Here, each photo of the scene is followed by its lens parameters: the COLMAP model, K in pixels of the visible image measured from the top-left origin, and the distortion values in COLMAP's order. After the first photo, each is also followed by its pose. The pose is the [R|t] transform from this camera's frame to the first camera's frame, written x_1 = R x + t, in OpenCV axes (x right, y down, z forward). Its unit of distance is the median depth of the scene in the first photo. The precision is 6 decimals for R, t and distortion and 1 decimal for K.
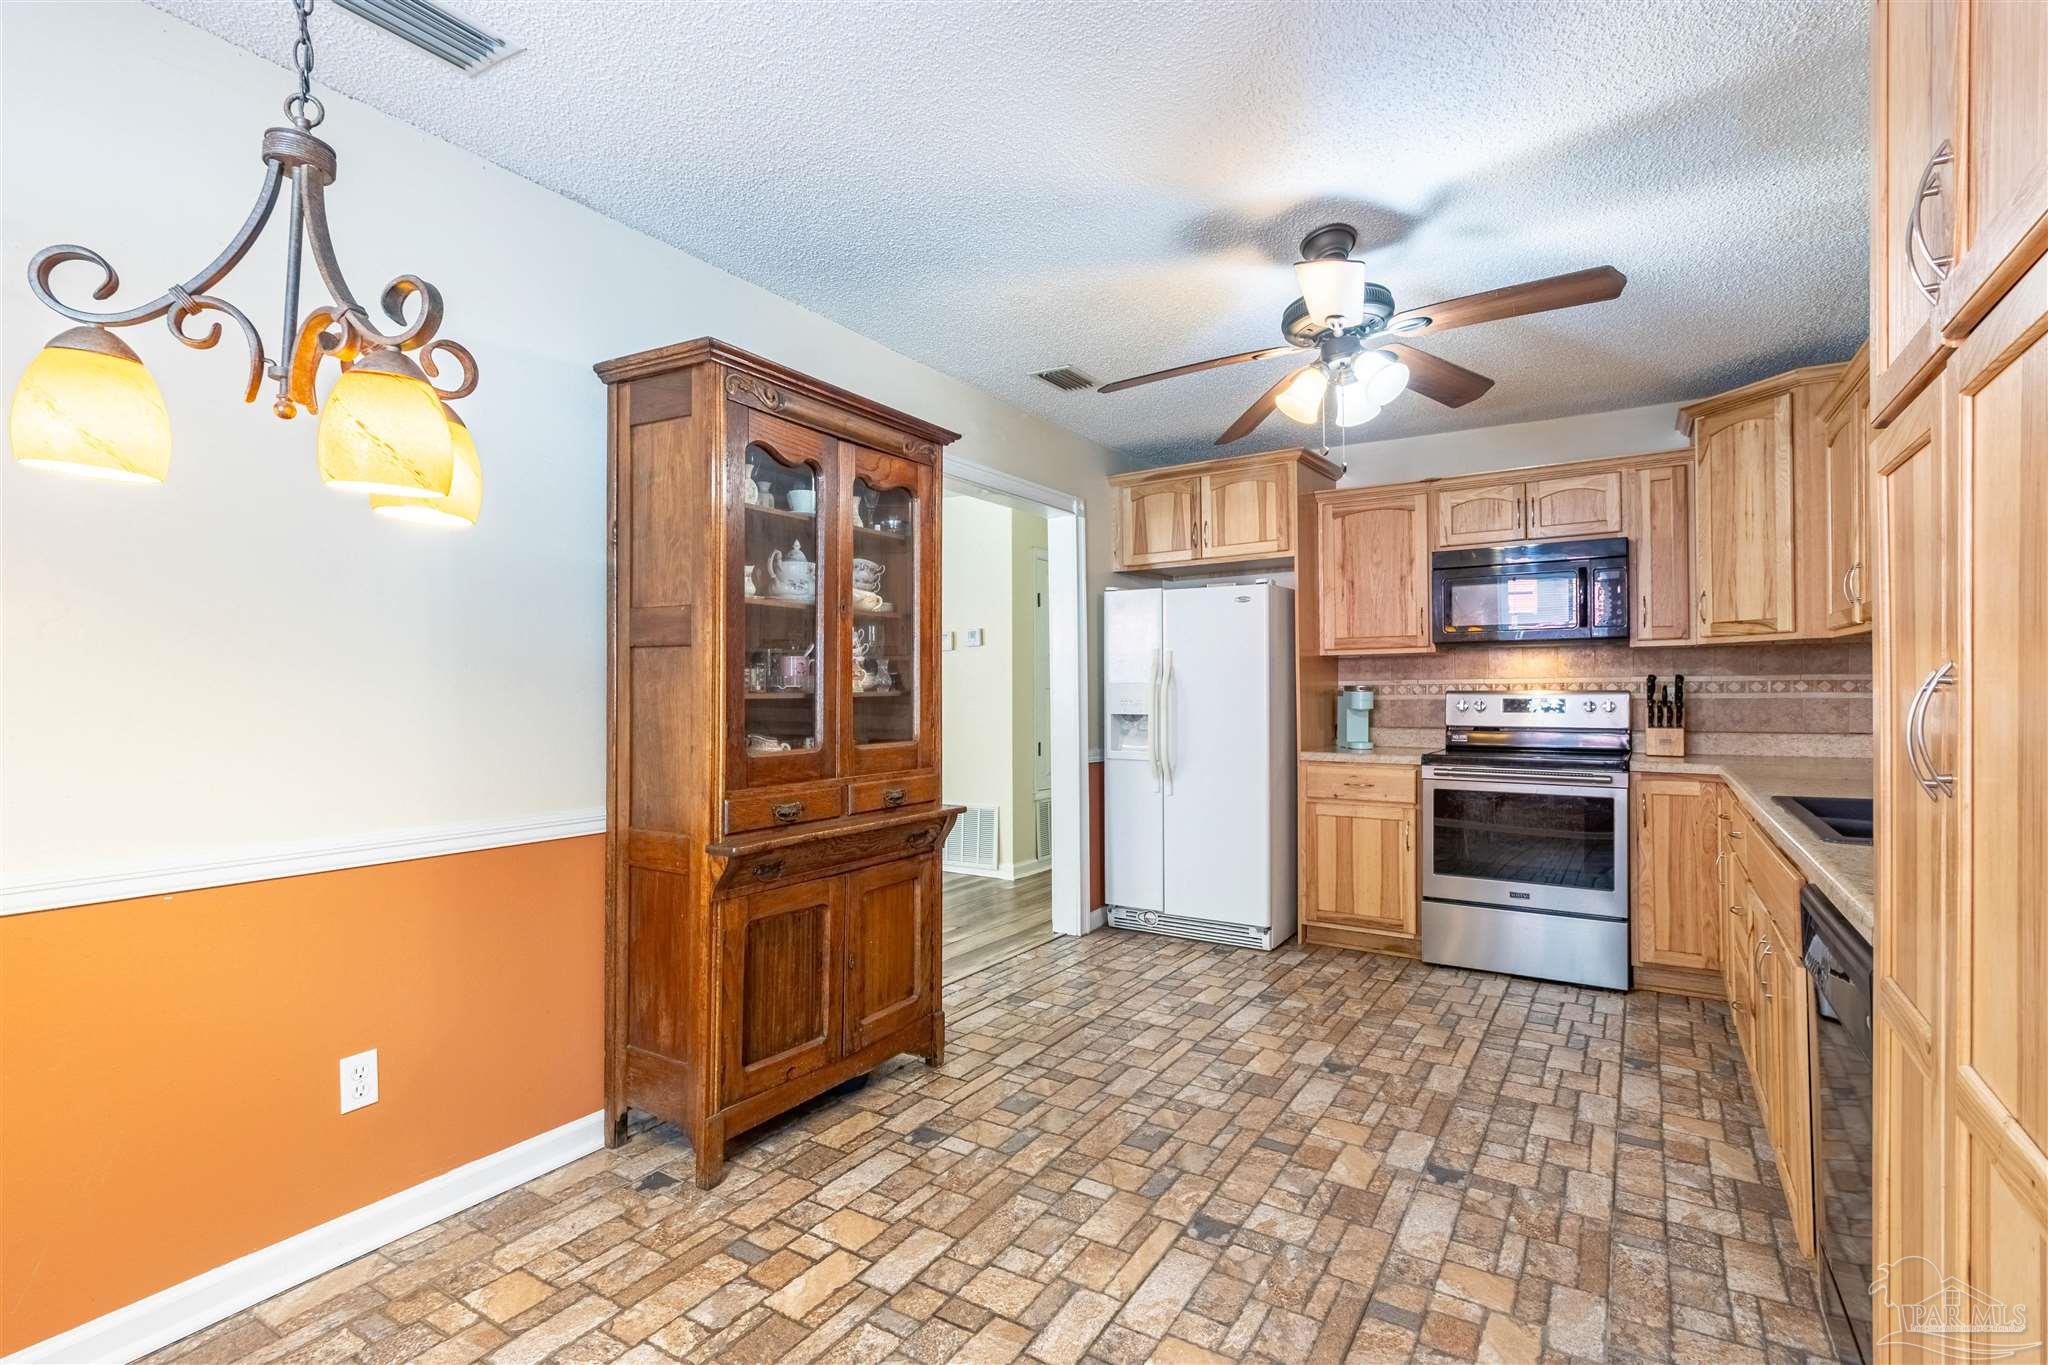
lens RADIAL K [[939.3, 0, 1015.9], [0, 939.3, 664.3], [0, 0, 1]] dist [-0.000199, -0.000062]
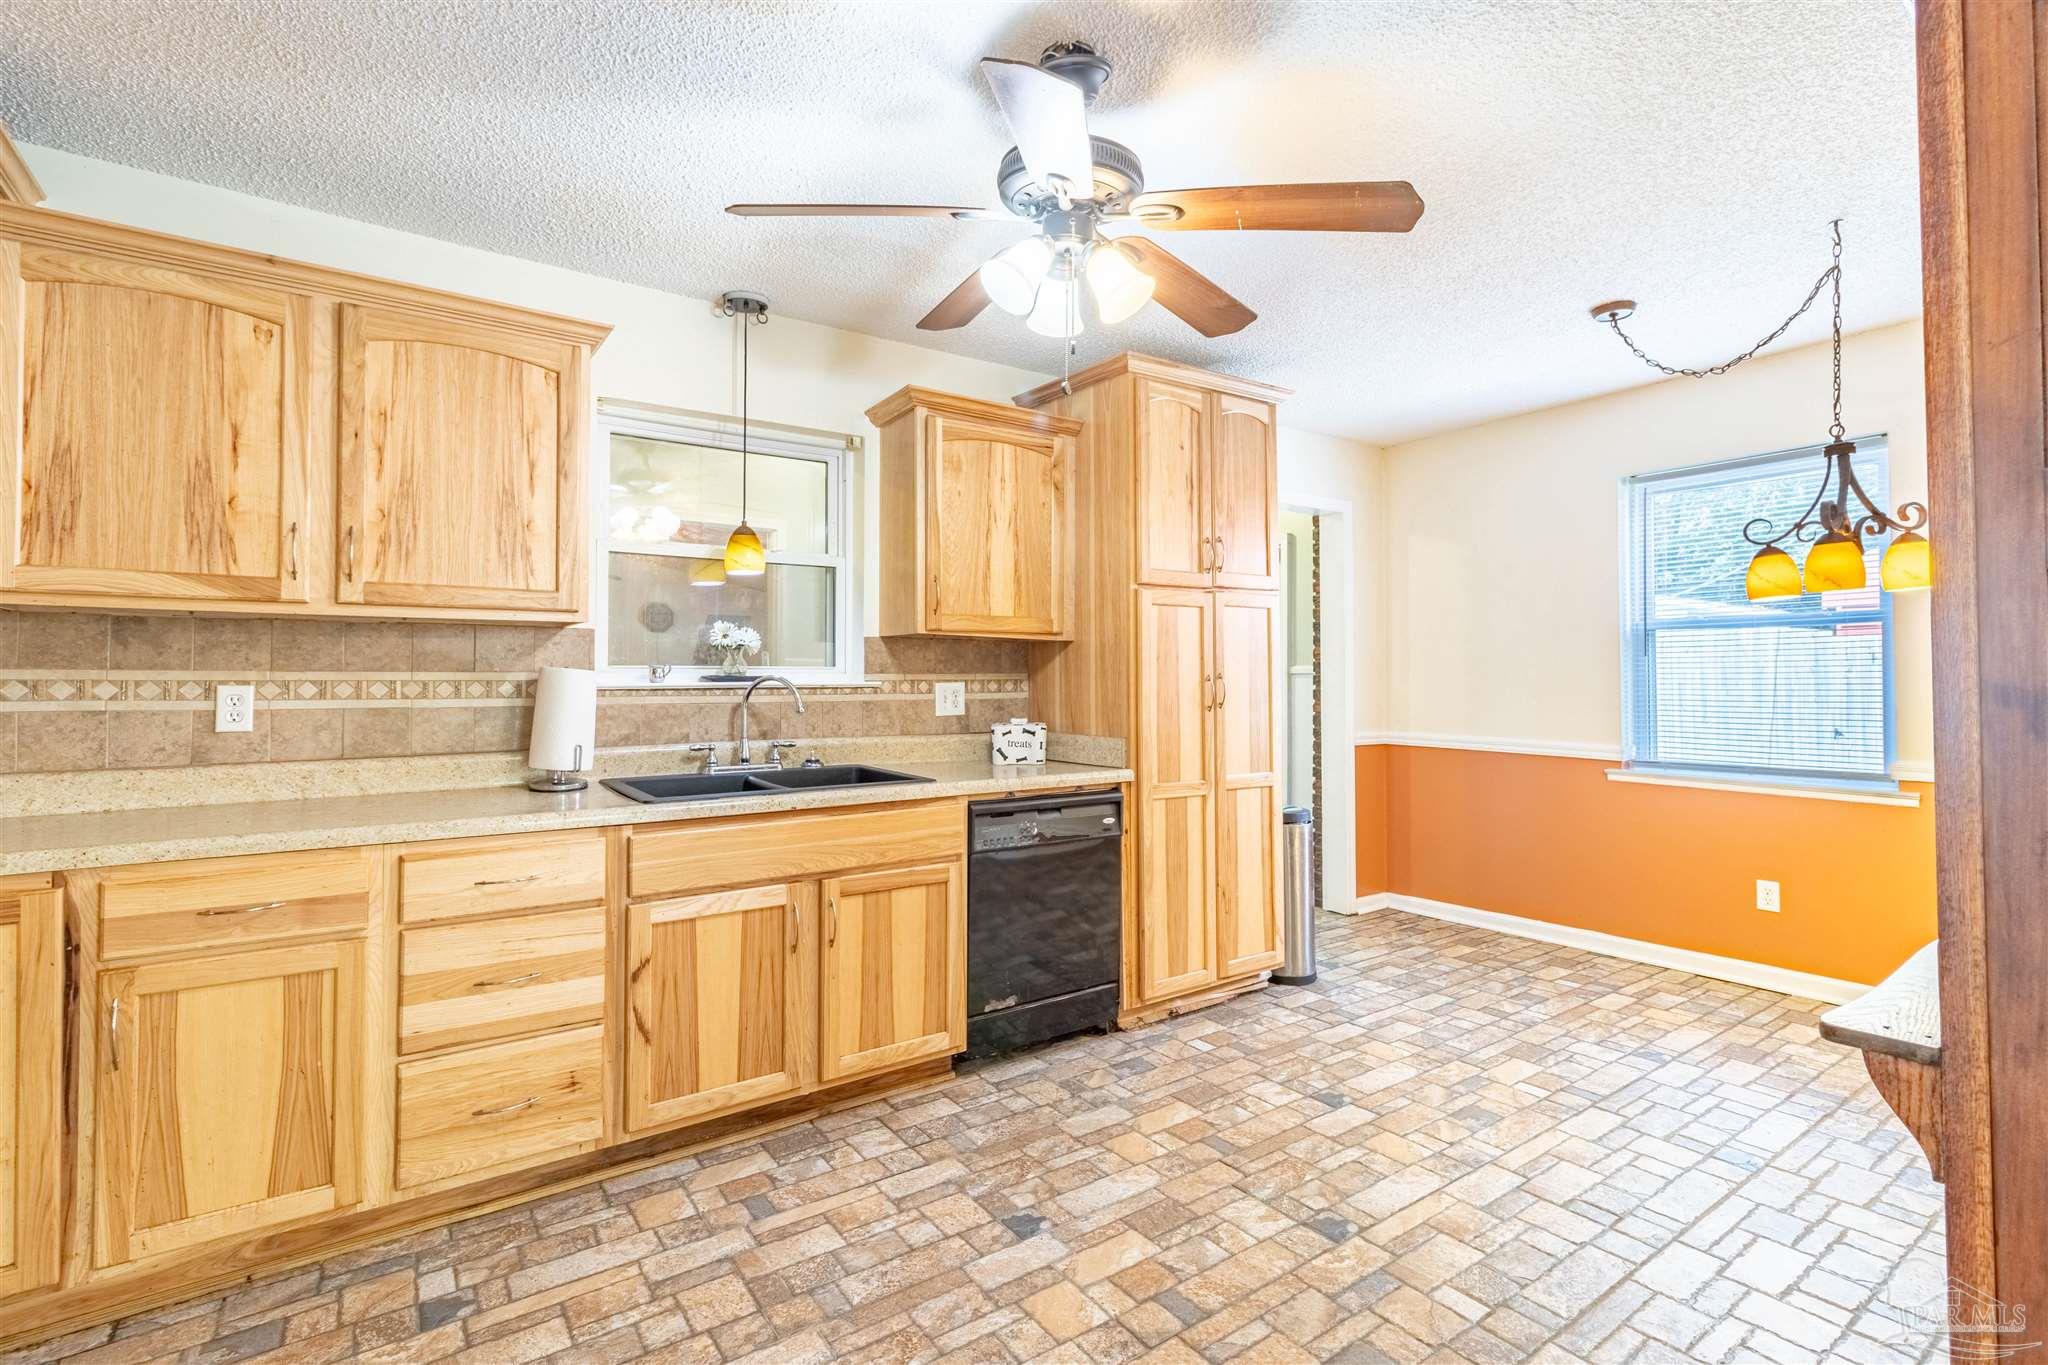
lens RADIAL K [[894.9, 0, 1019.7], [0, 894.9, 666.8], [0, 0, 1]] dist [0.013503, 0.000075]
pose [[-0.916601, 0.011870, 0.399626, 0.109092], [-0.004376, 0.999201, -0.039718, 0.041027], [-0.399778, -0.038154, -0.915817, 1.822708]]
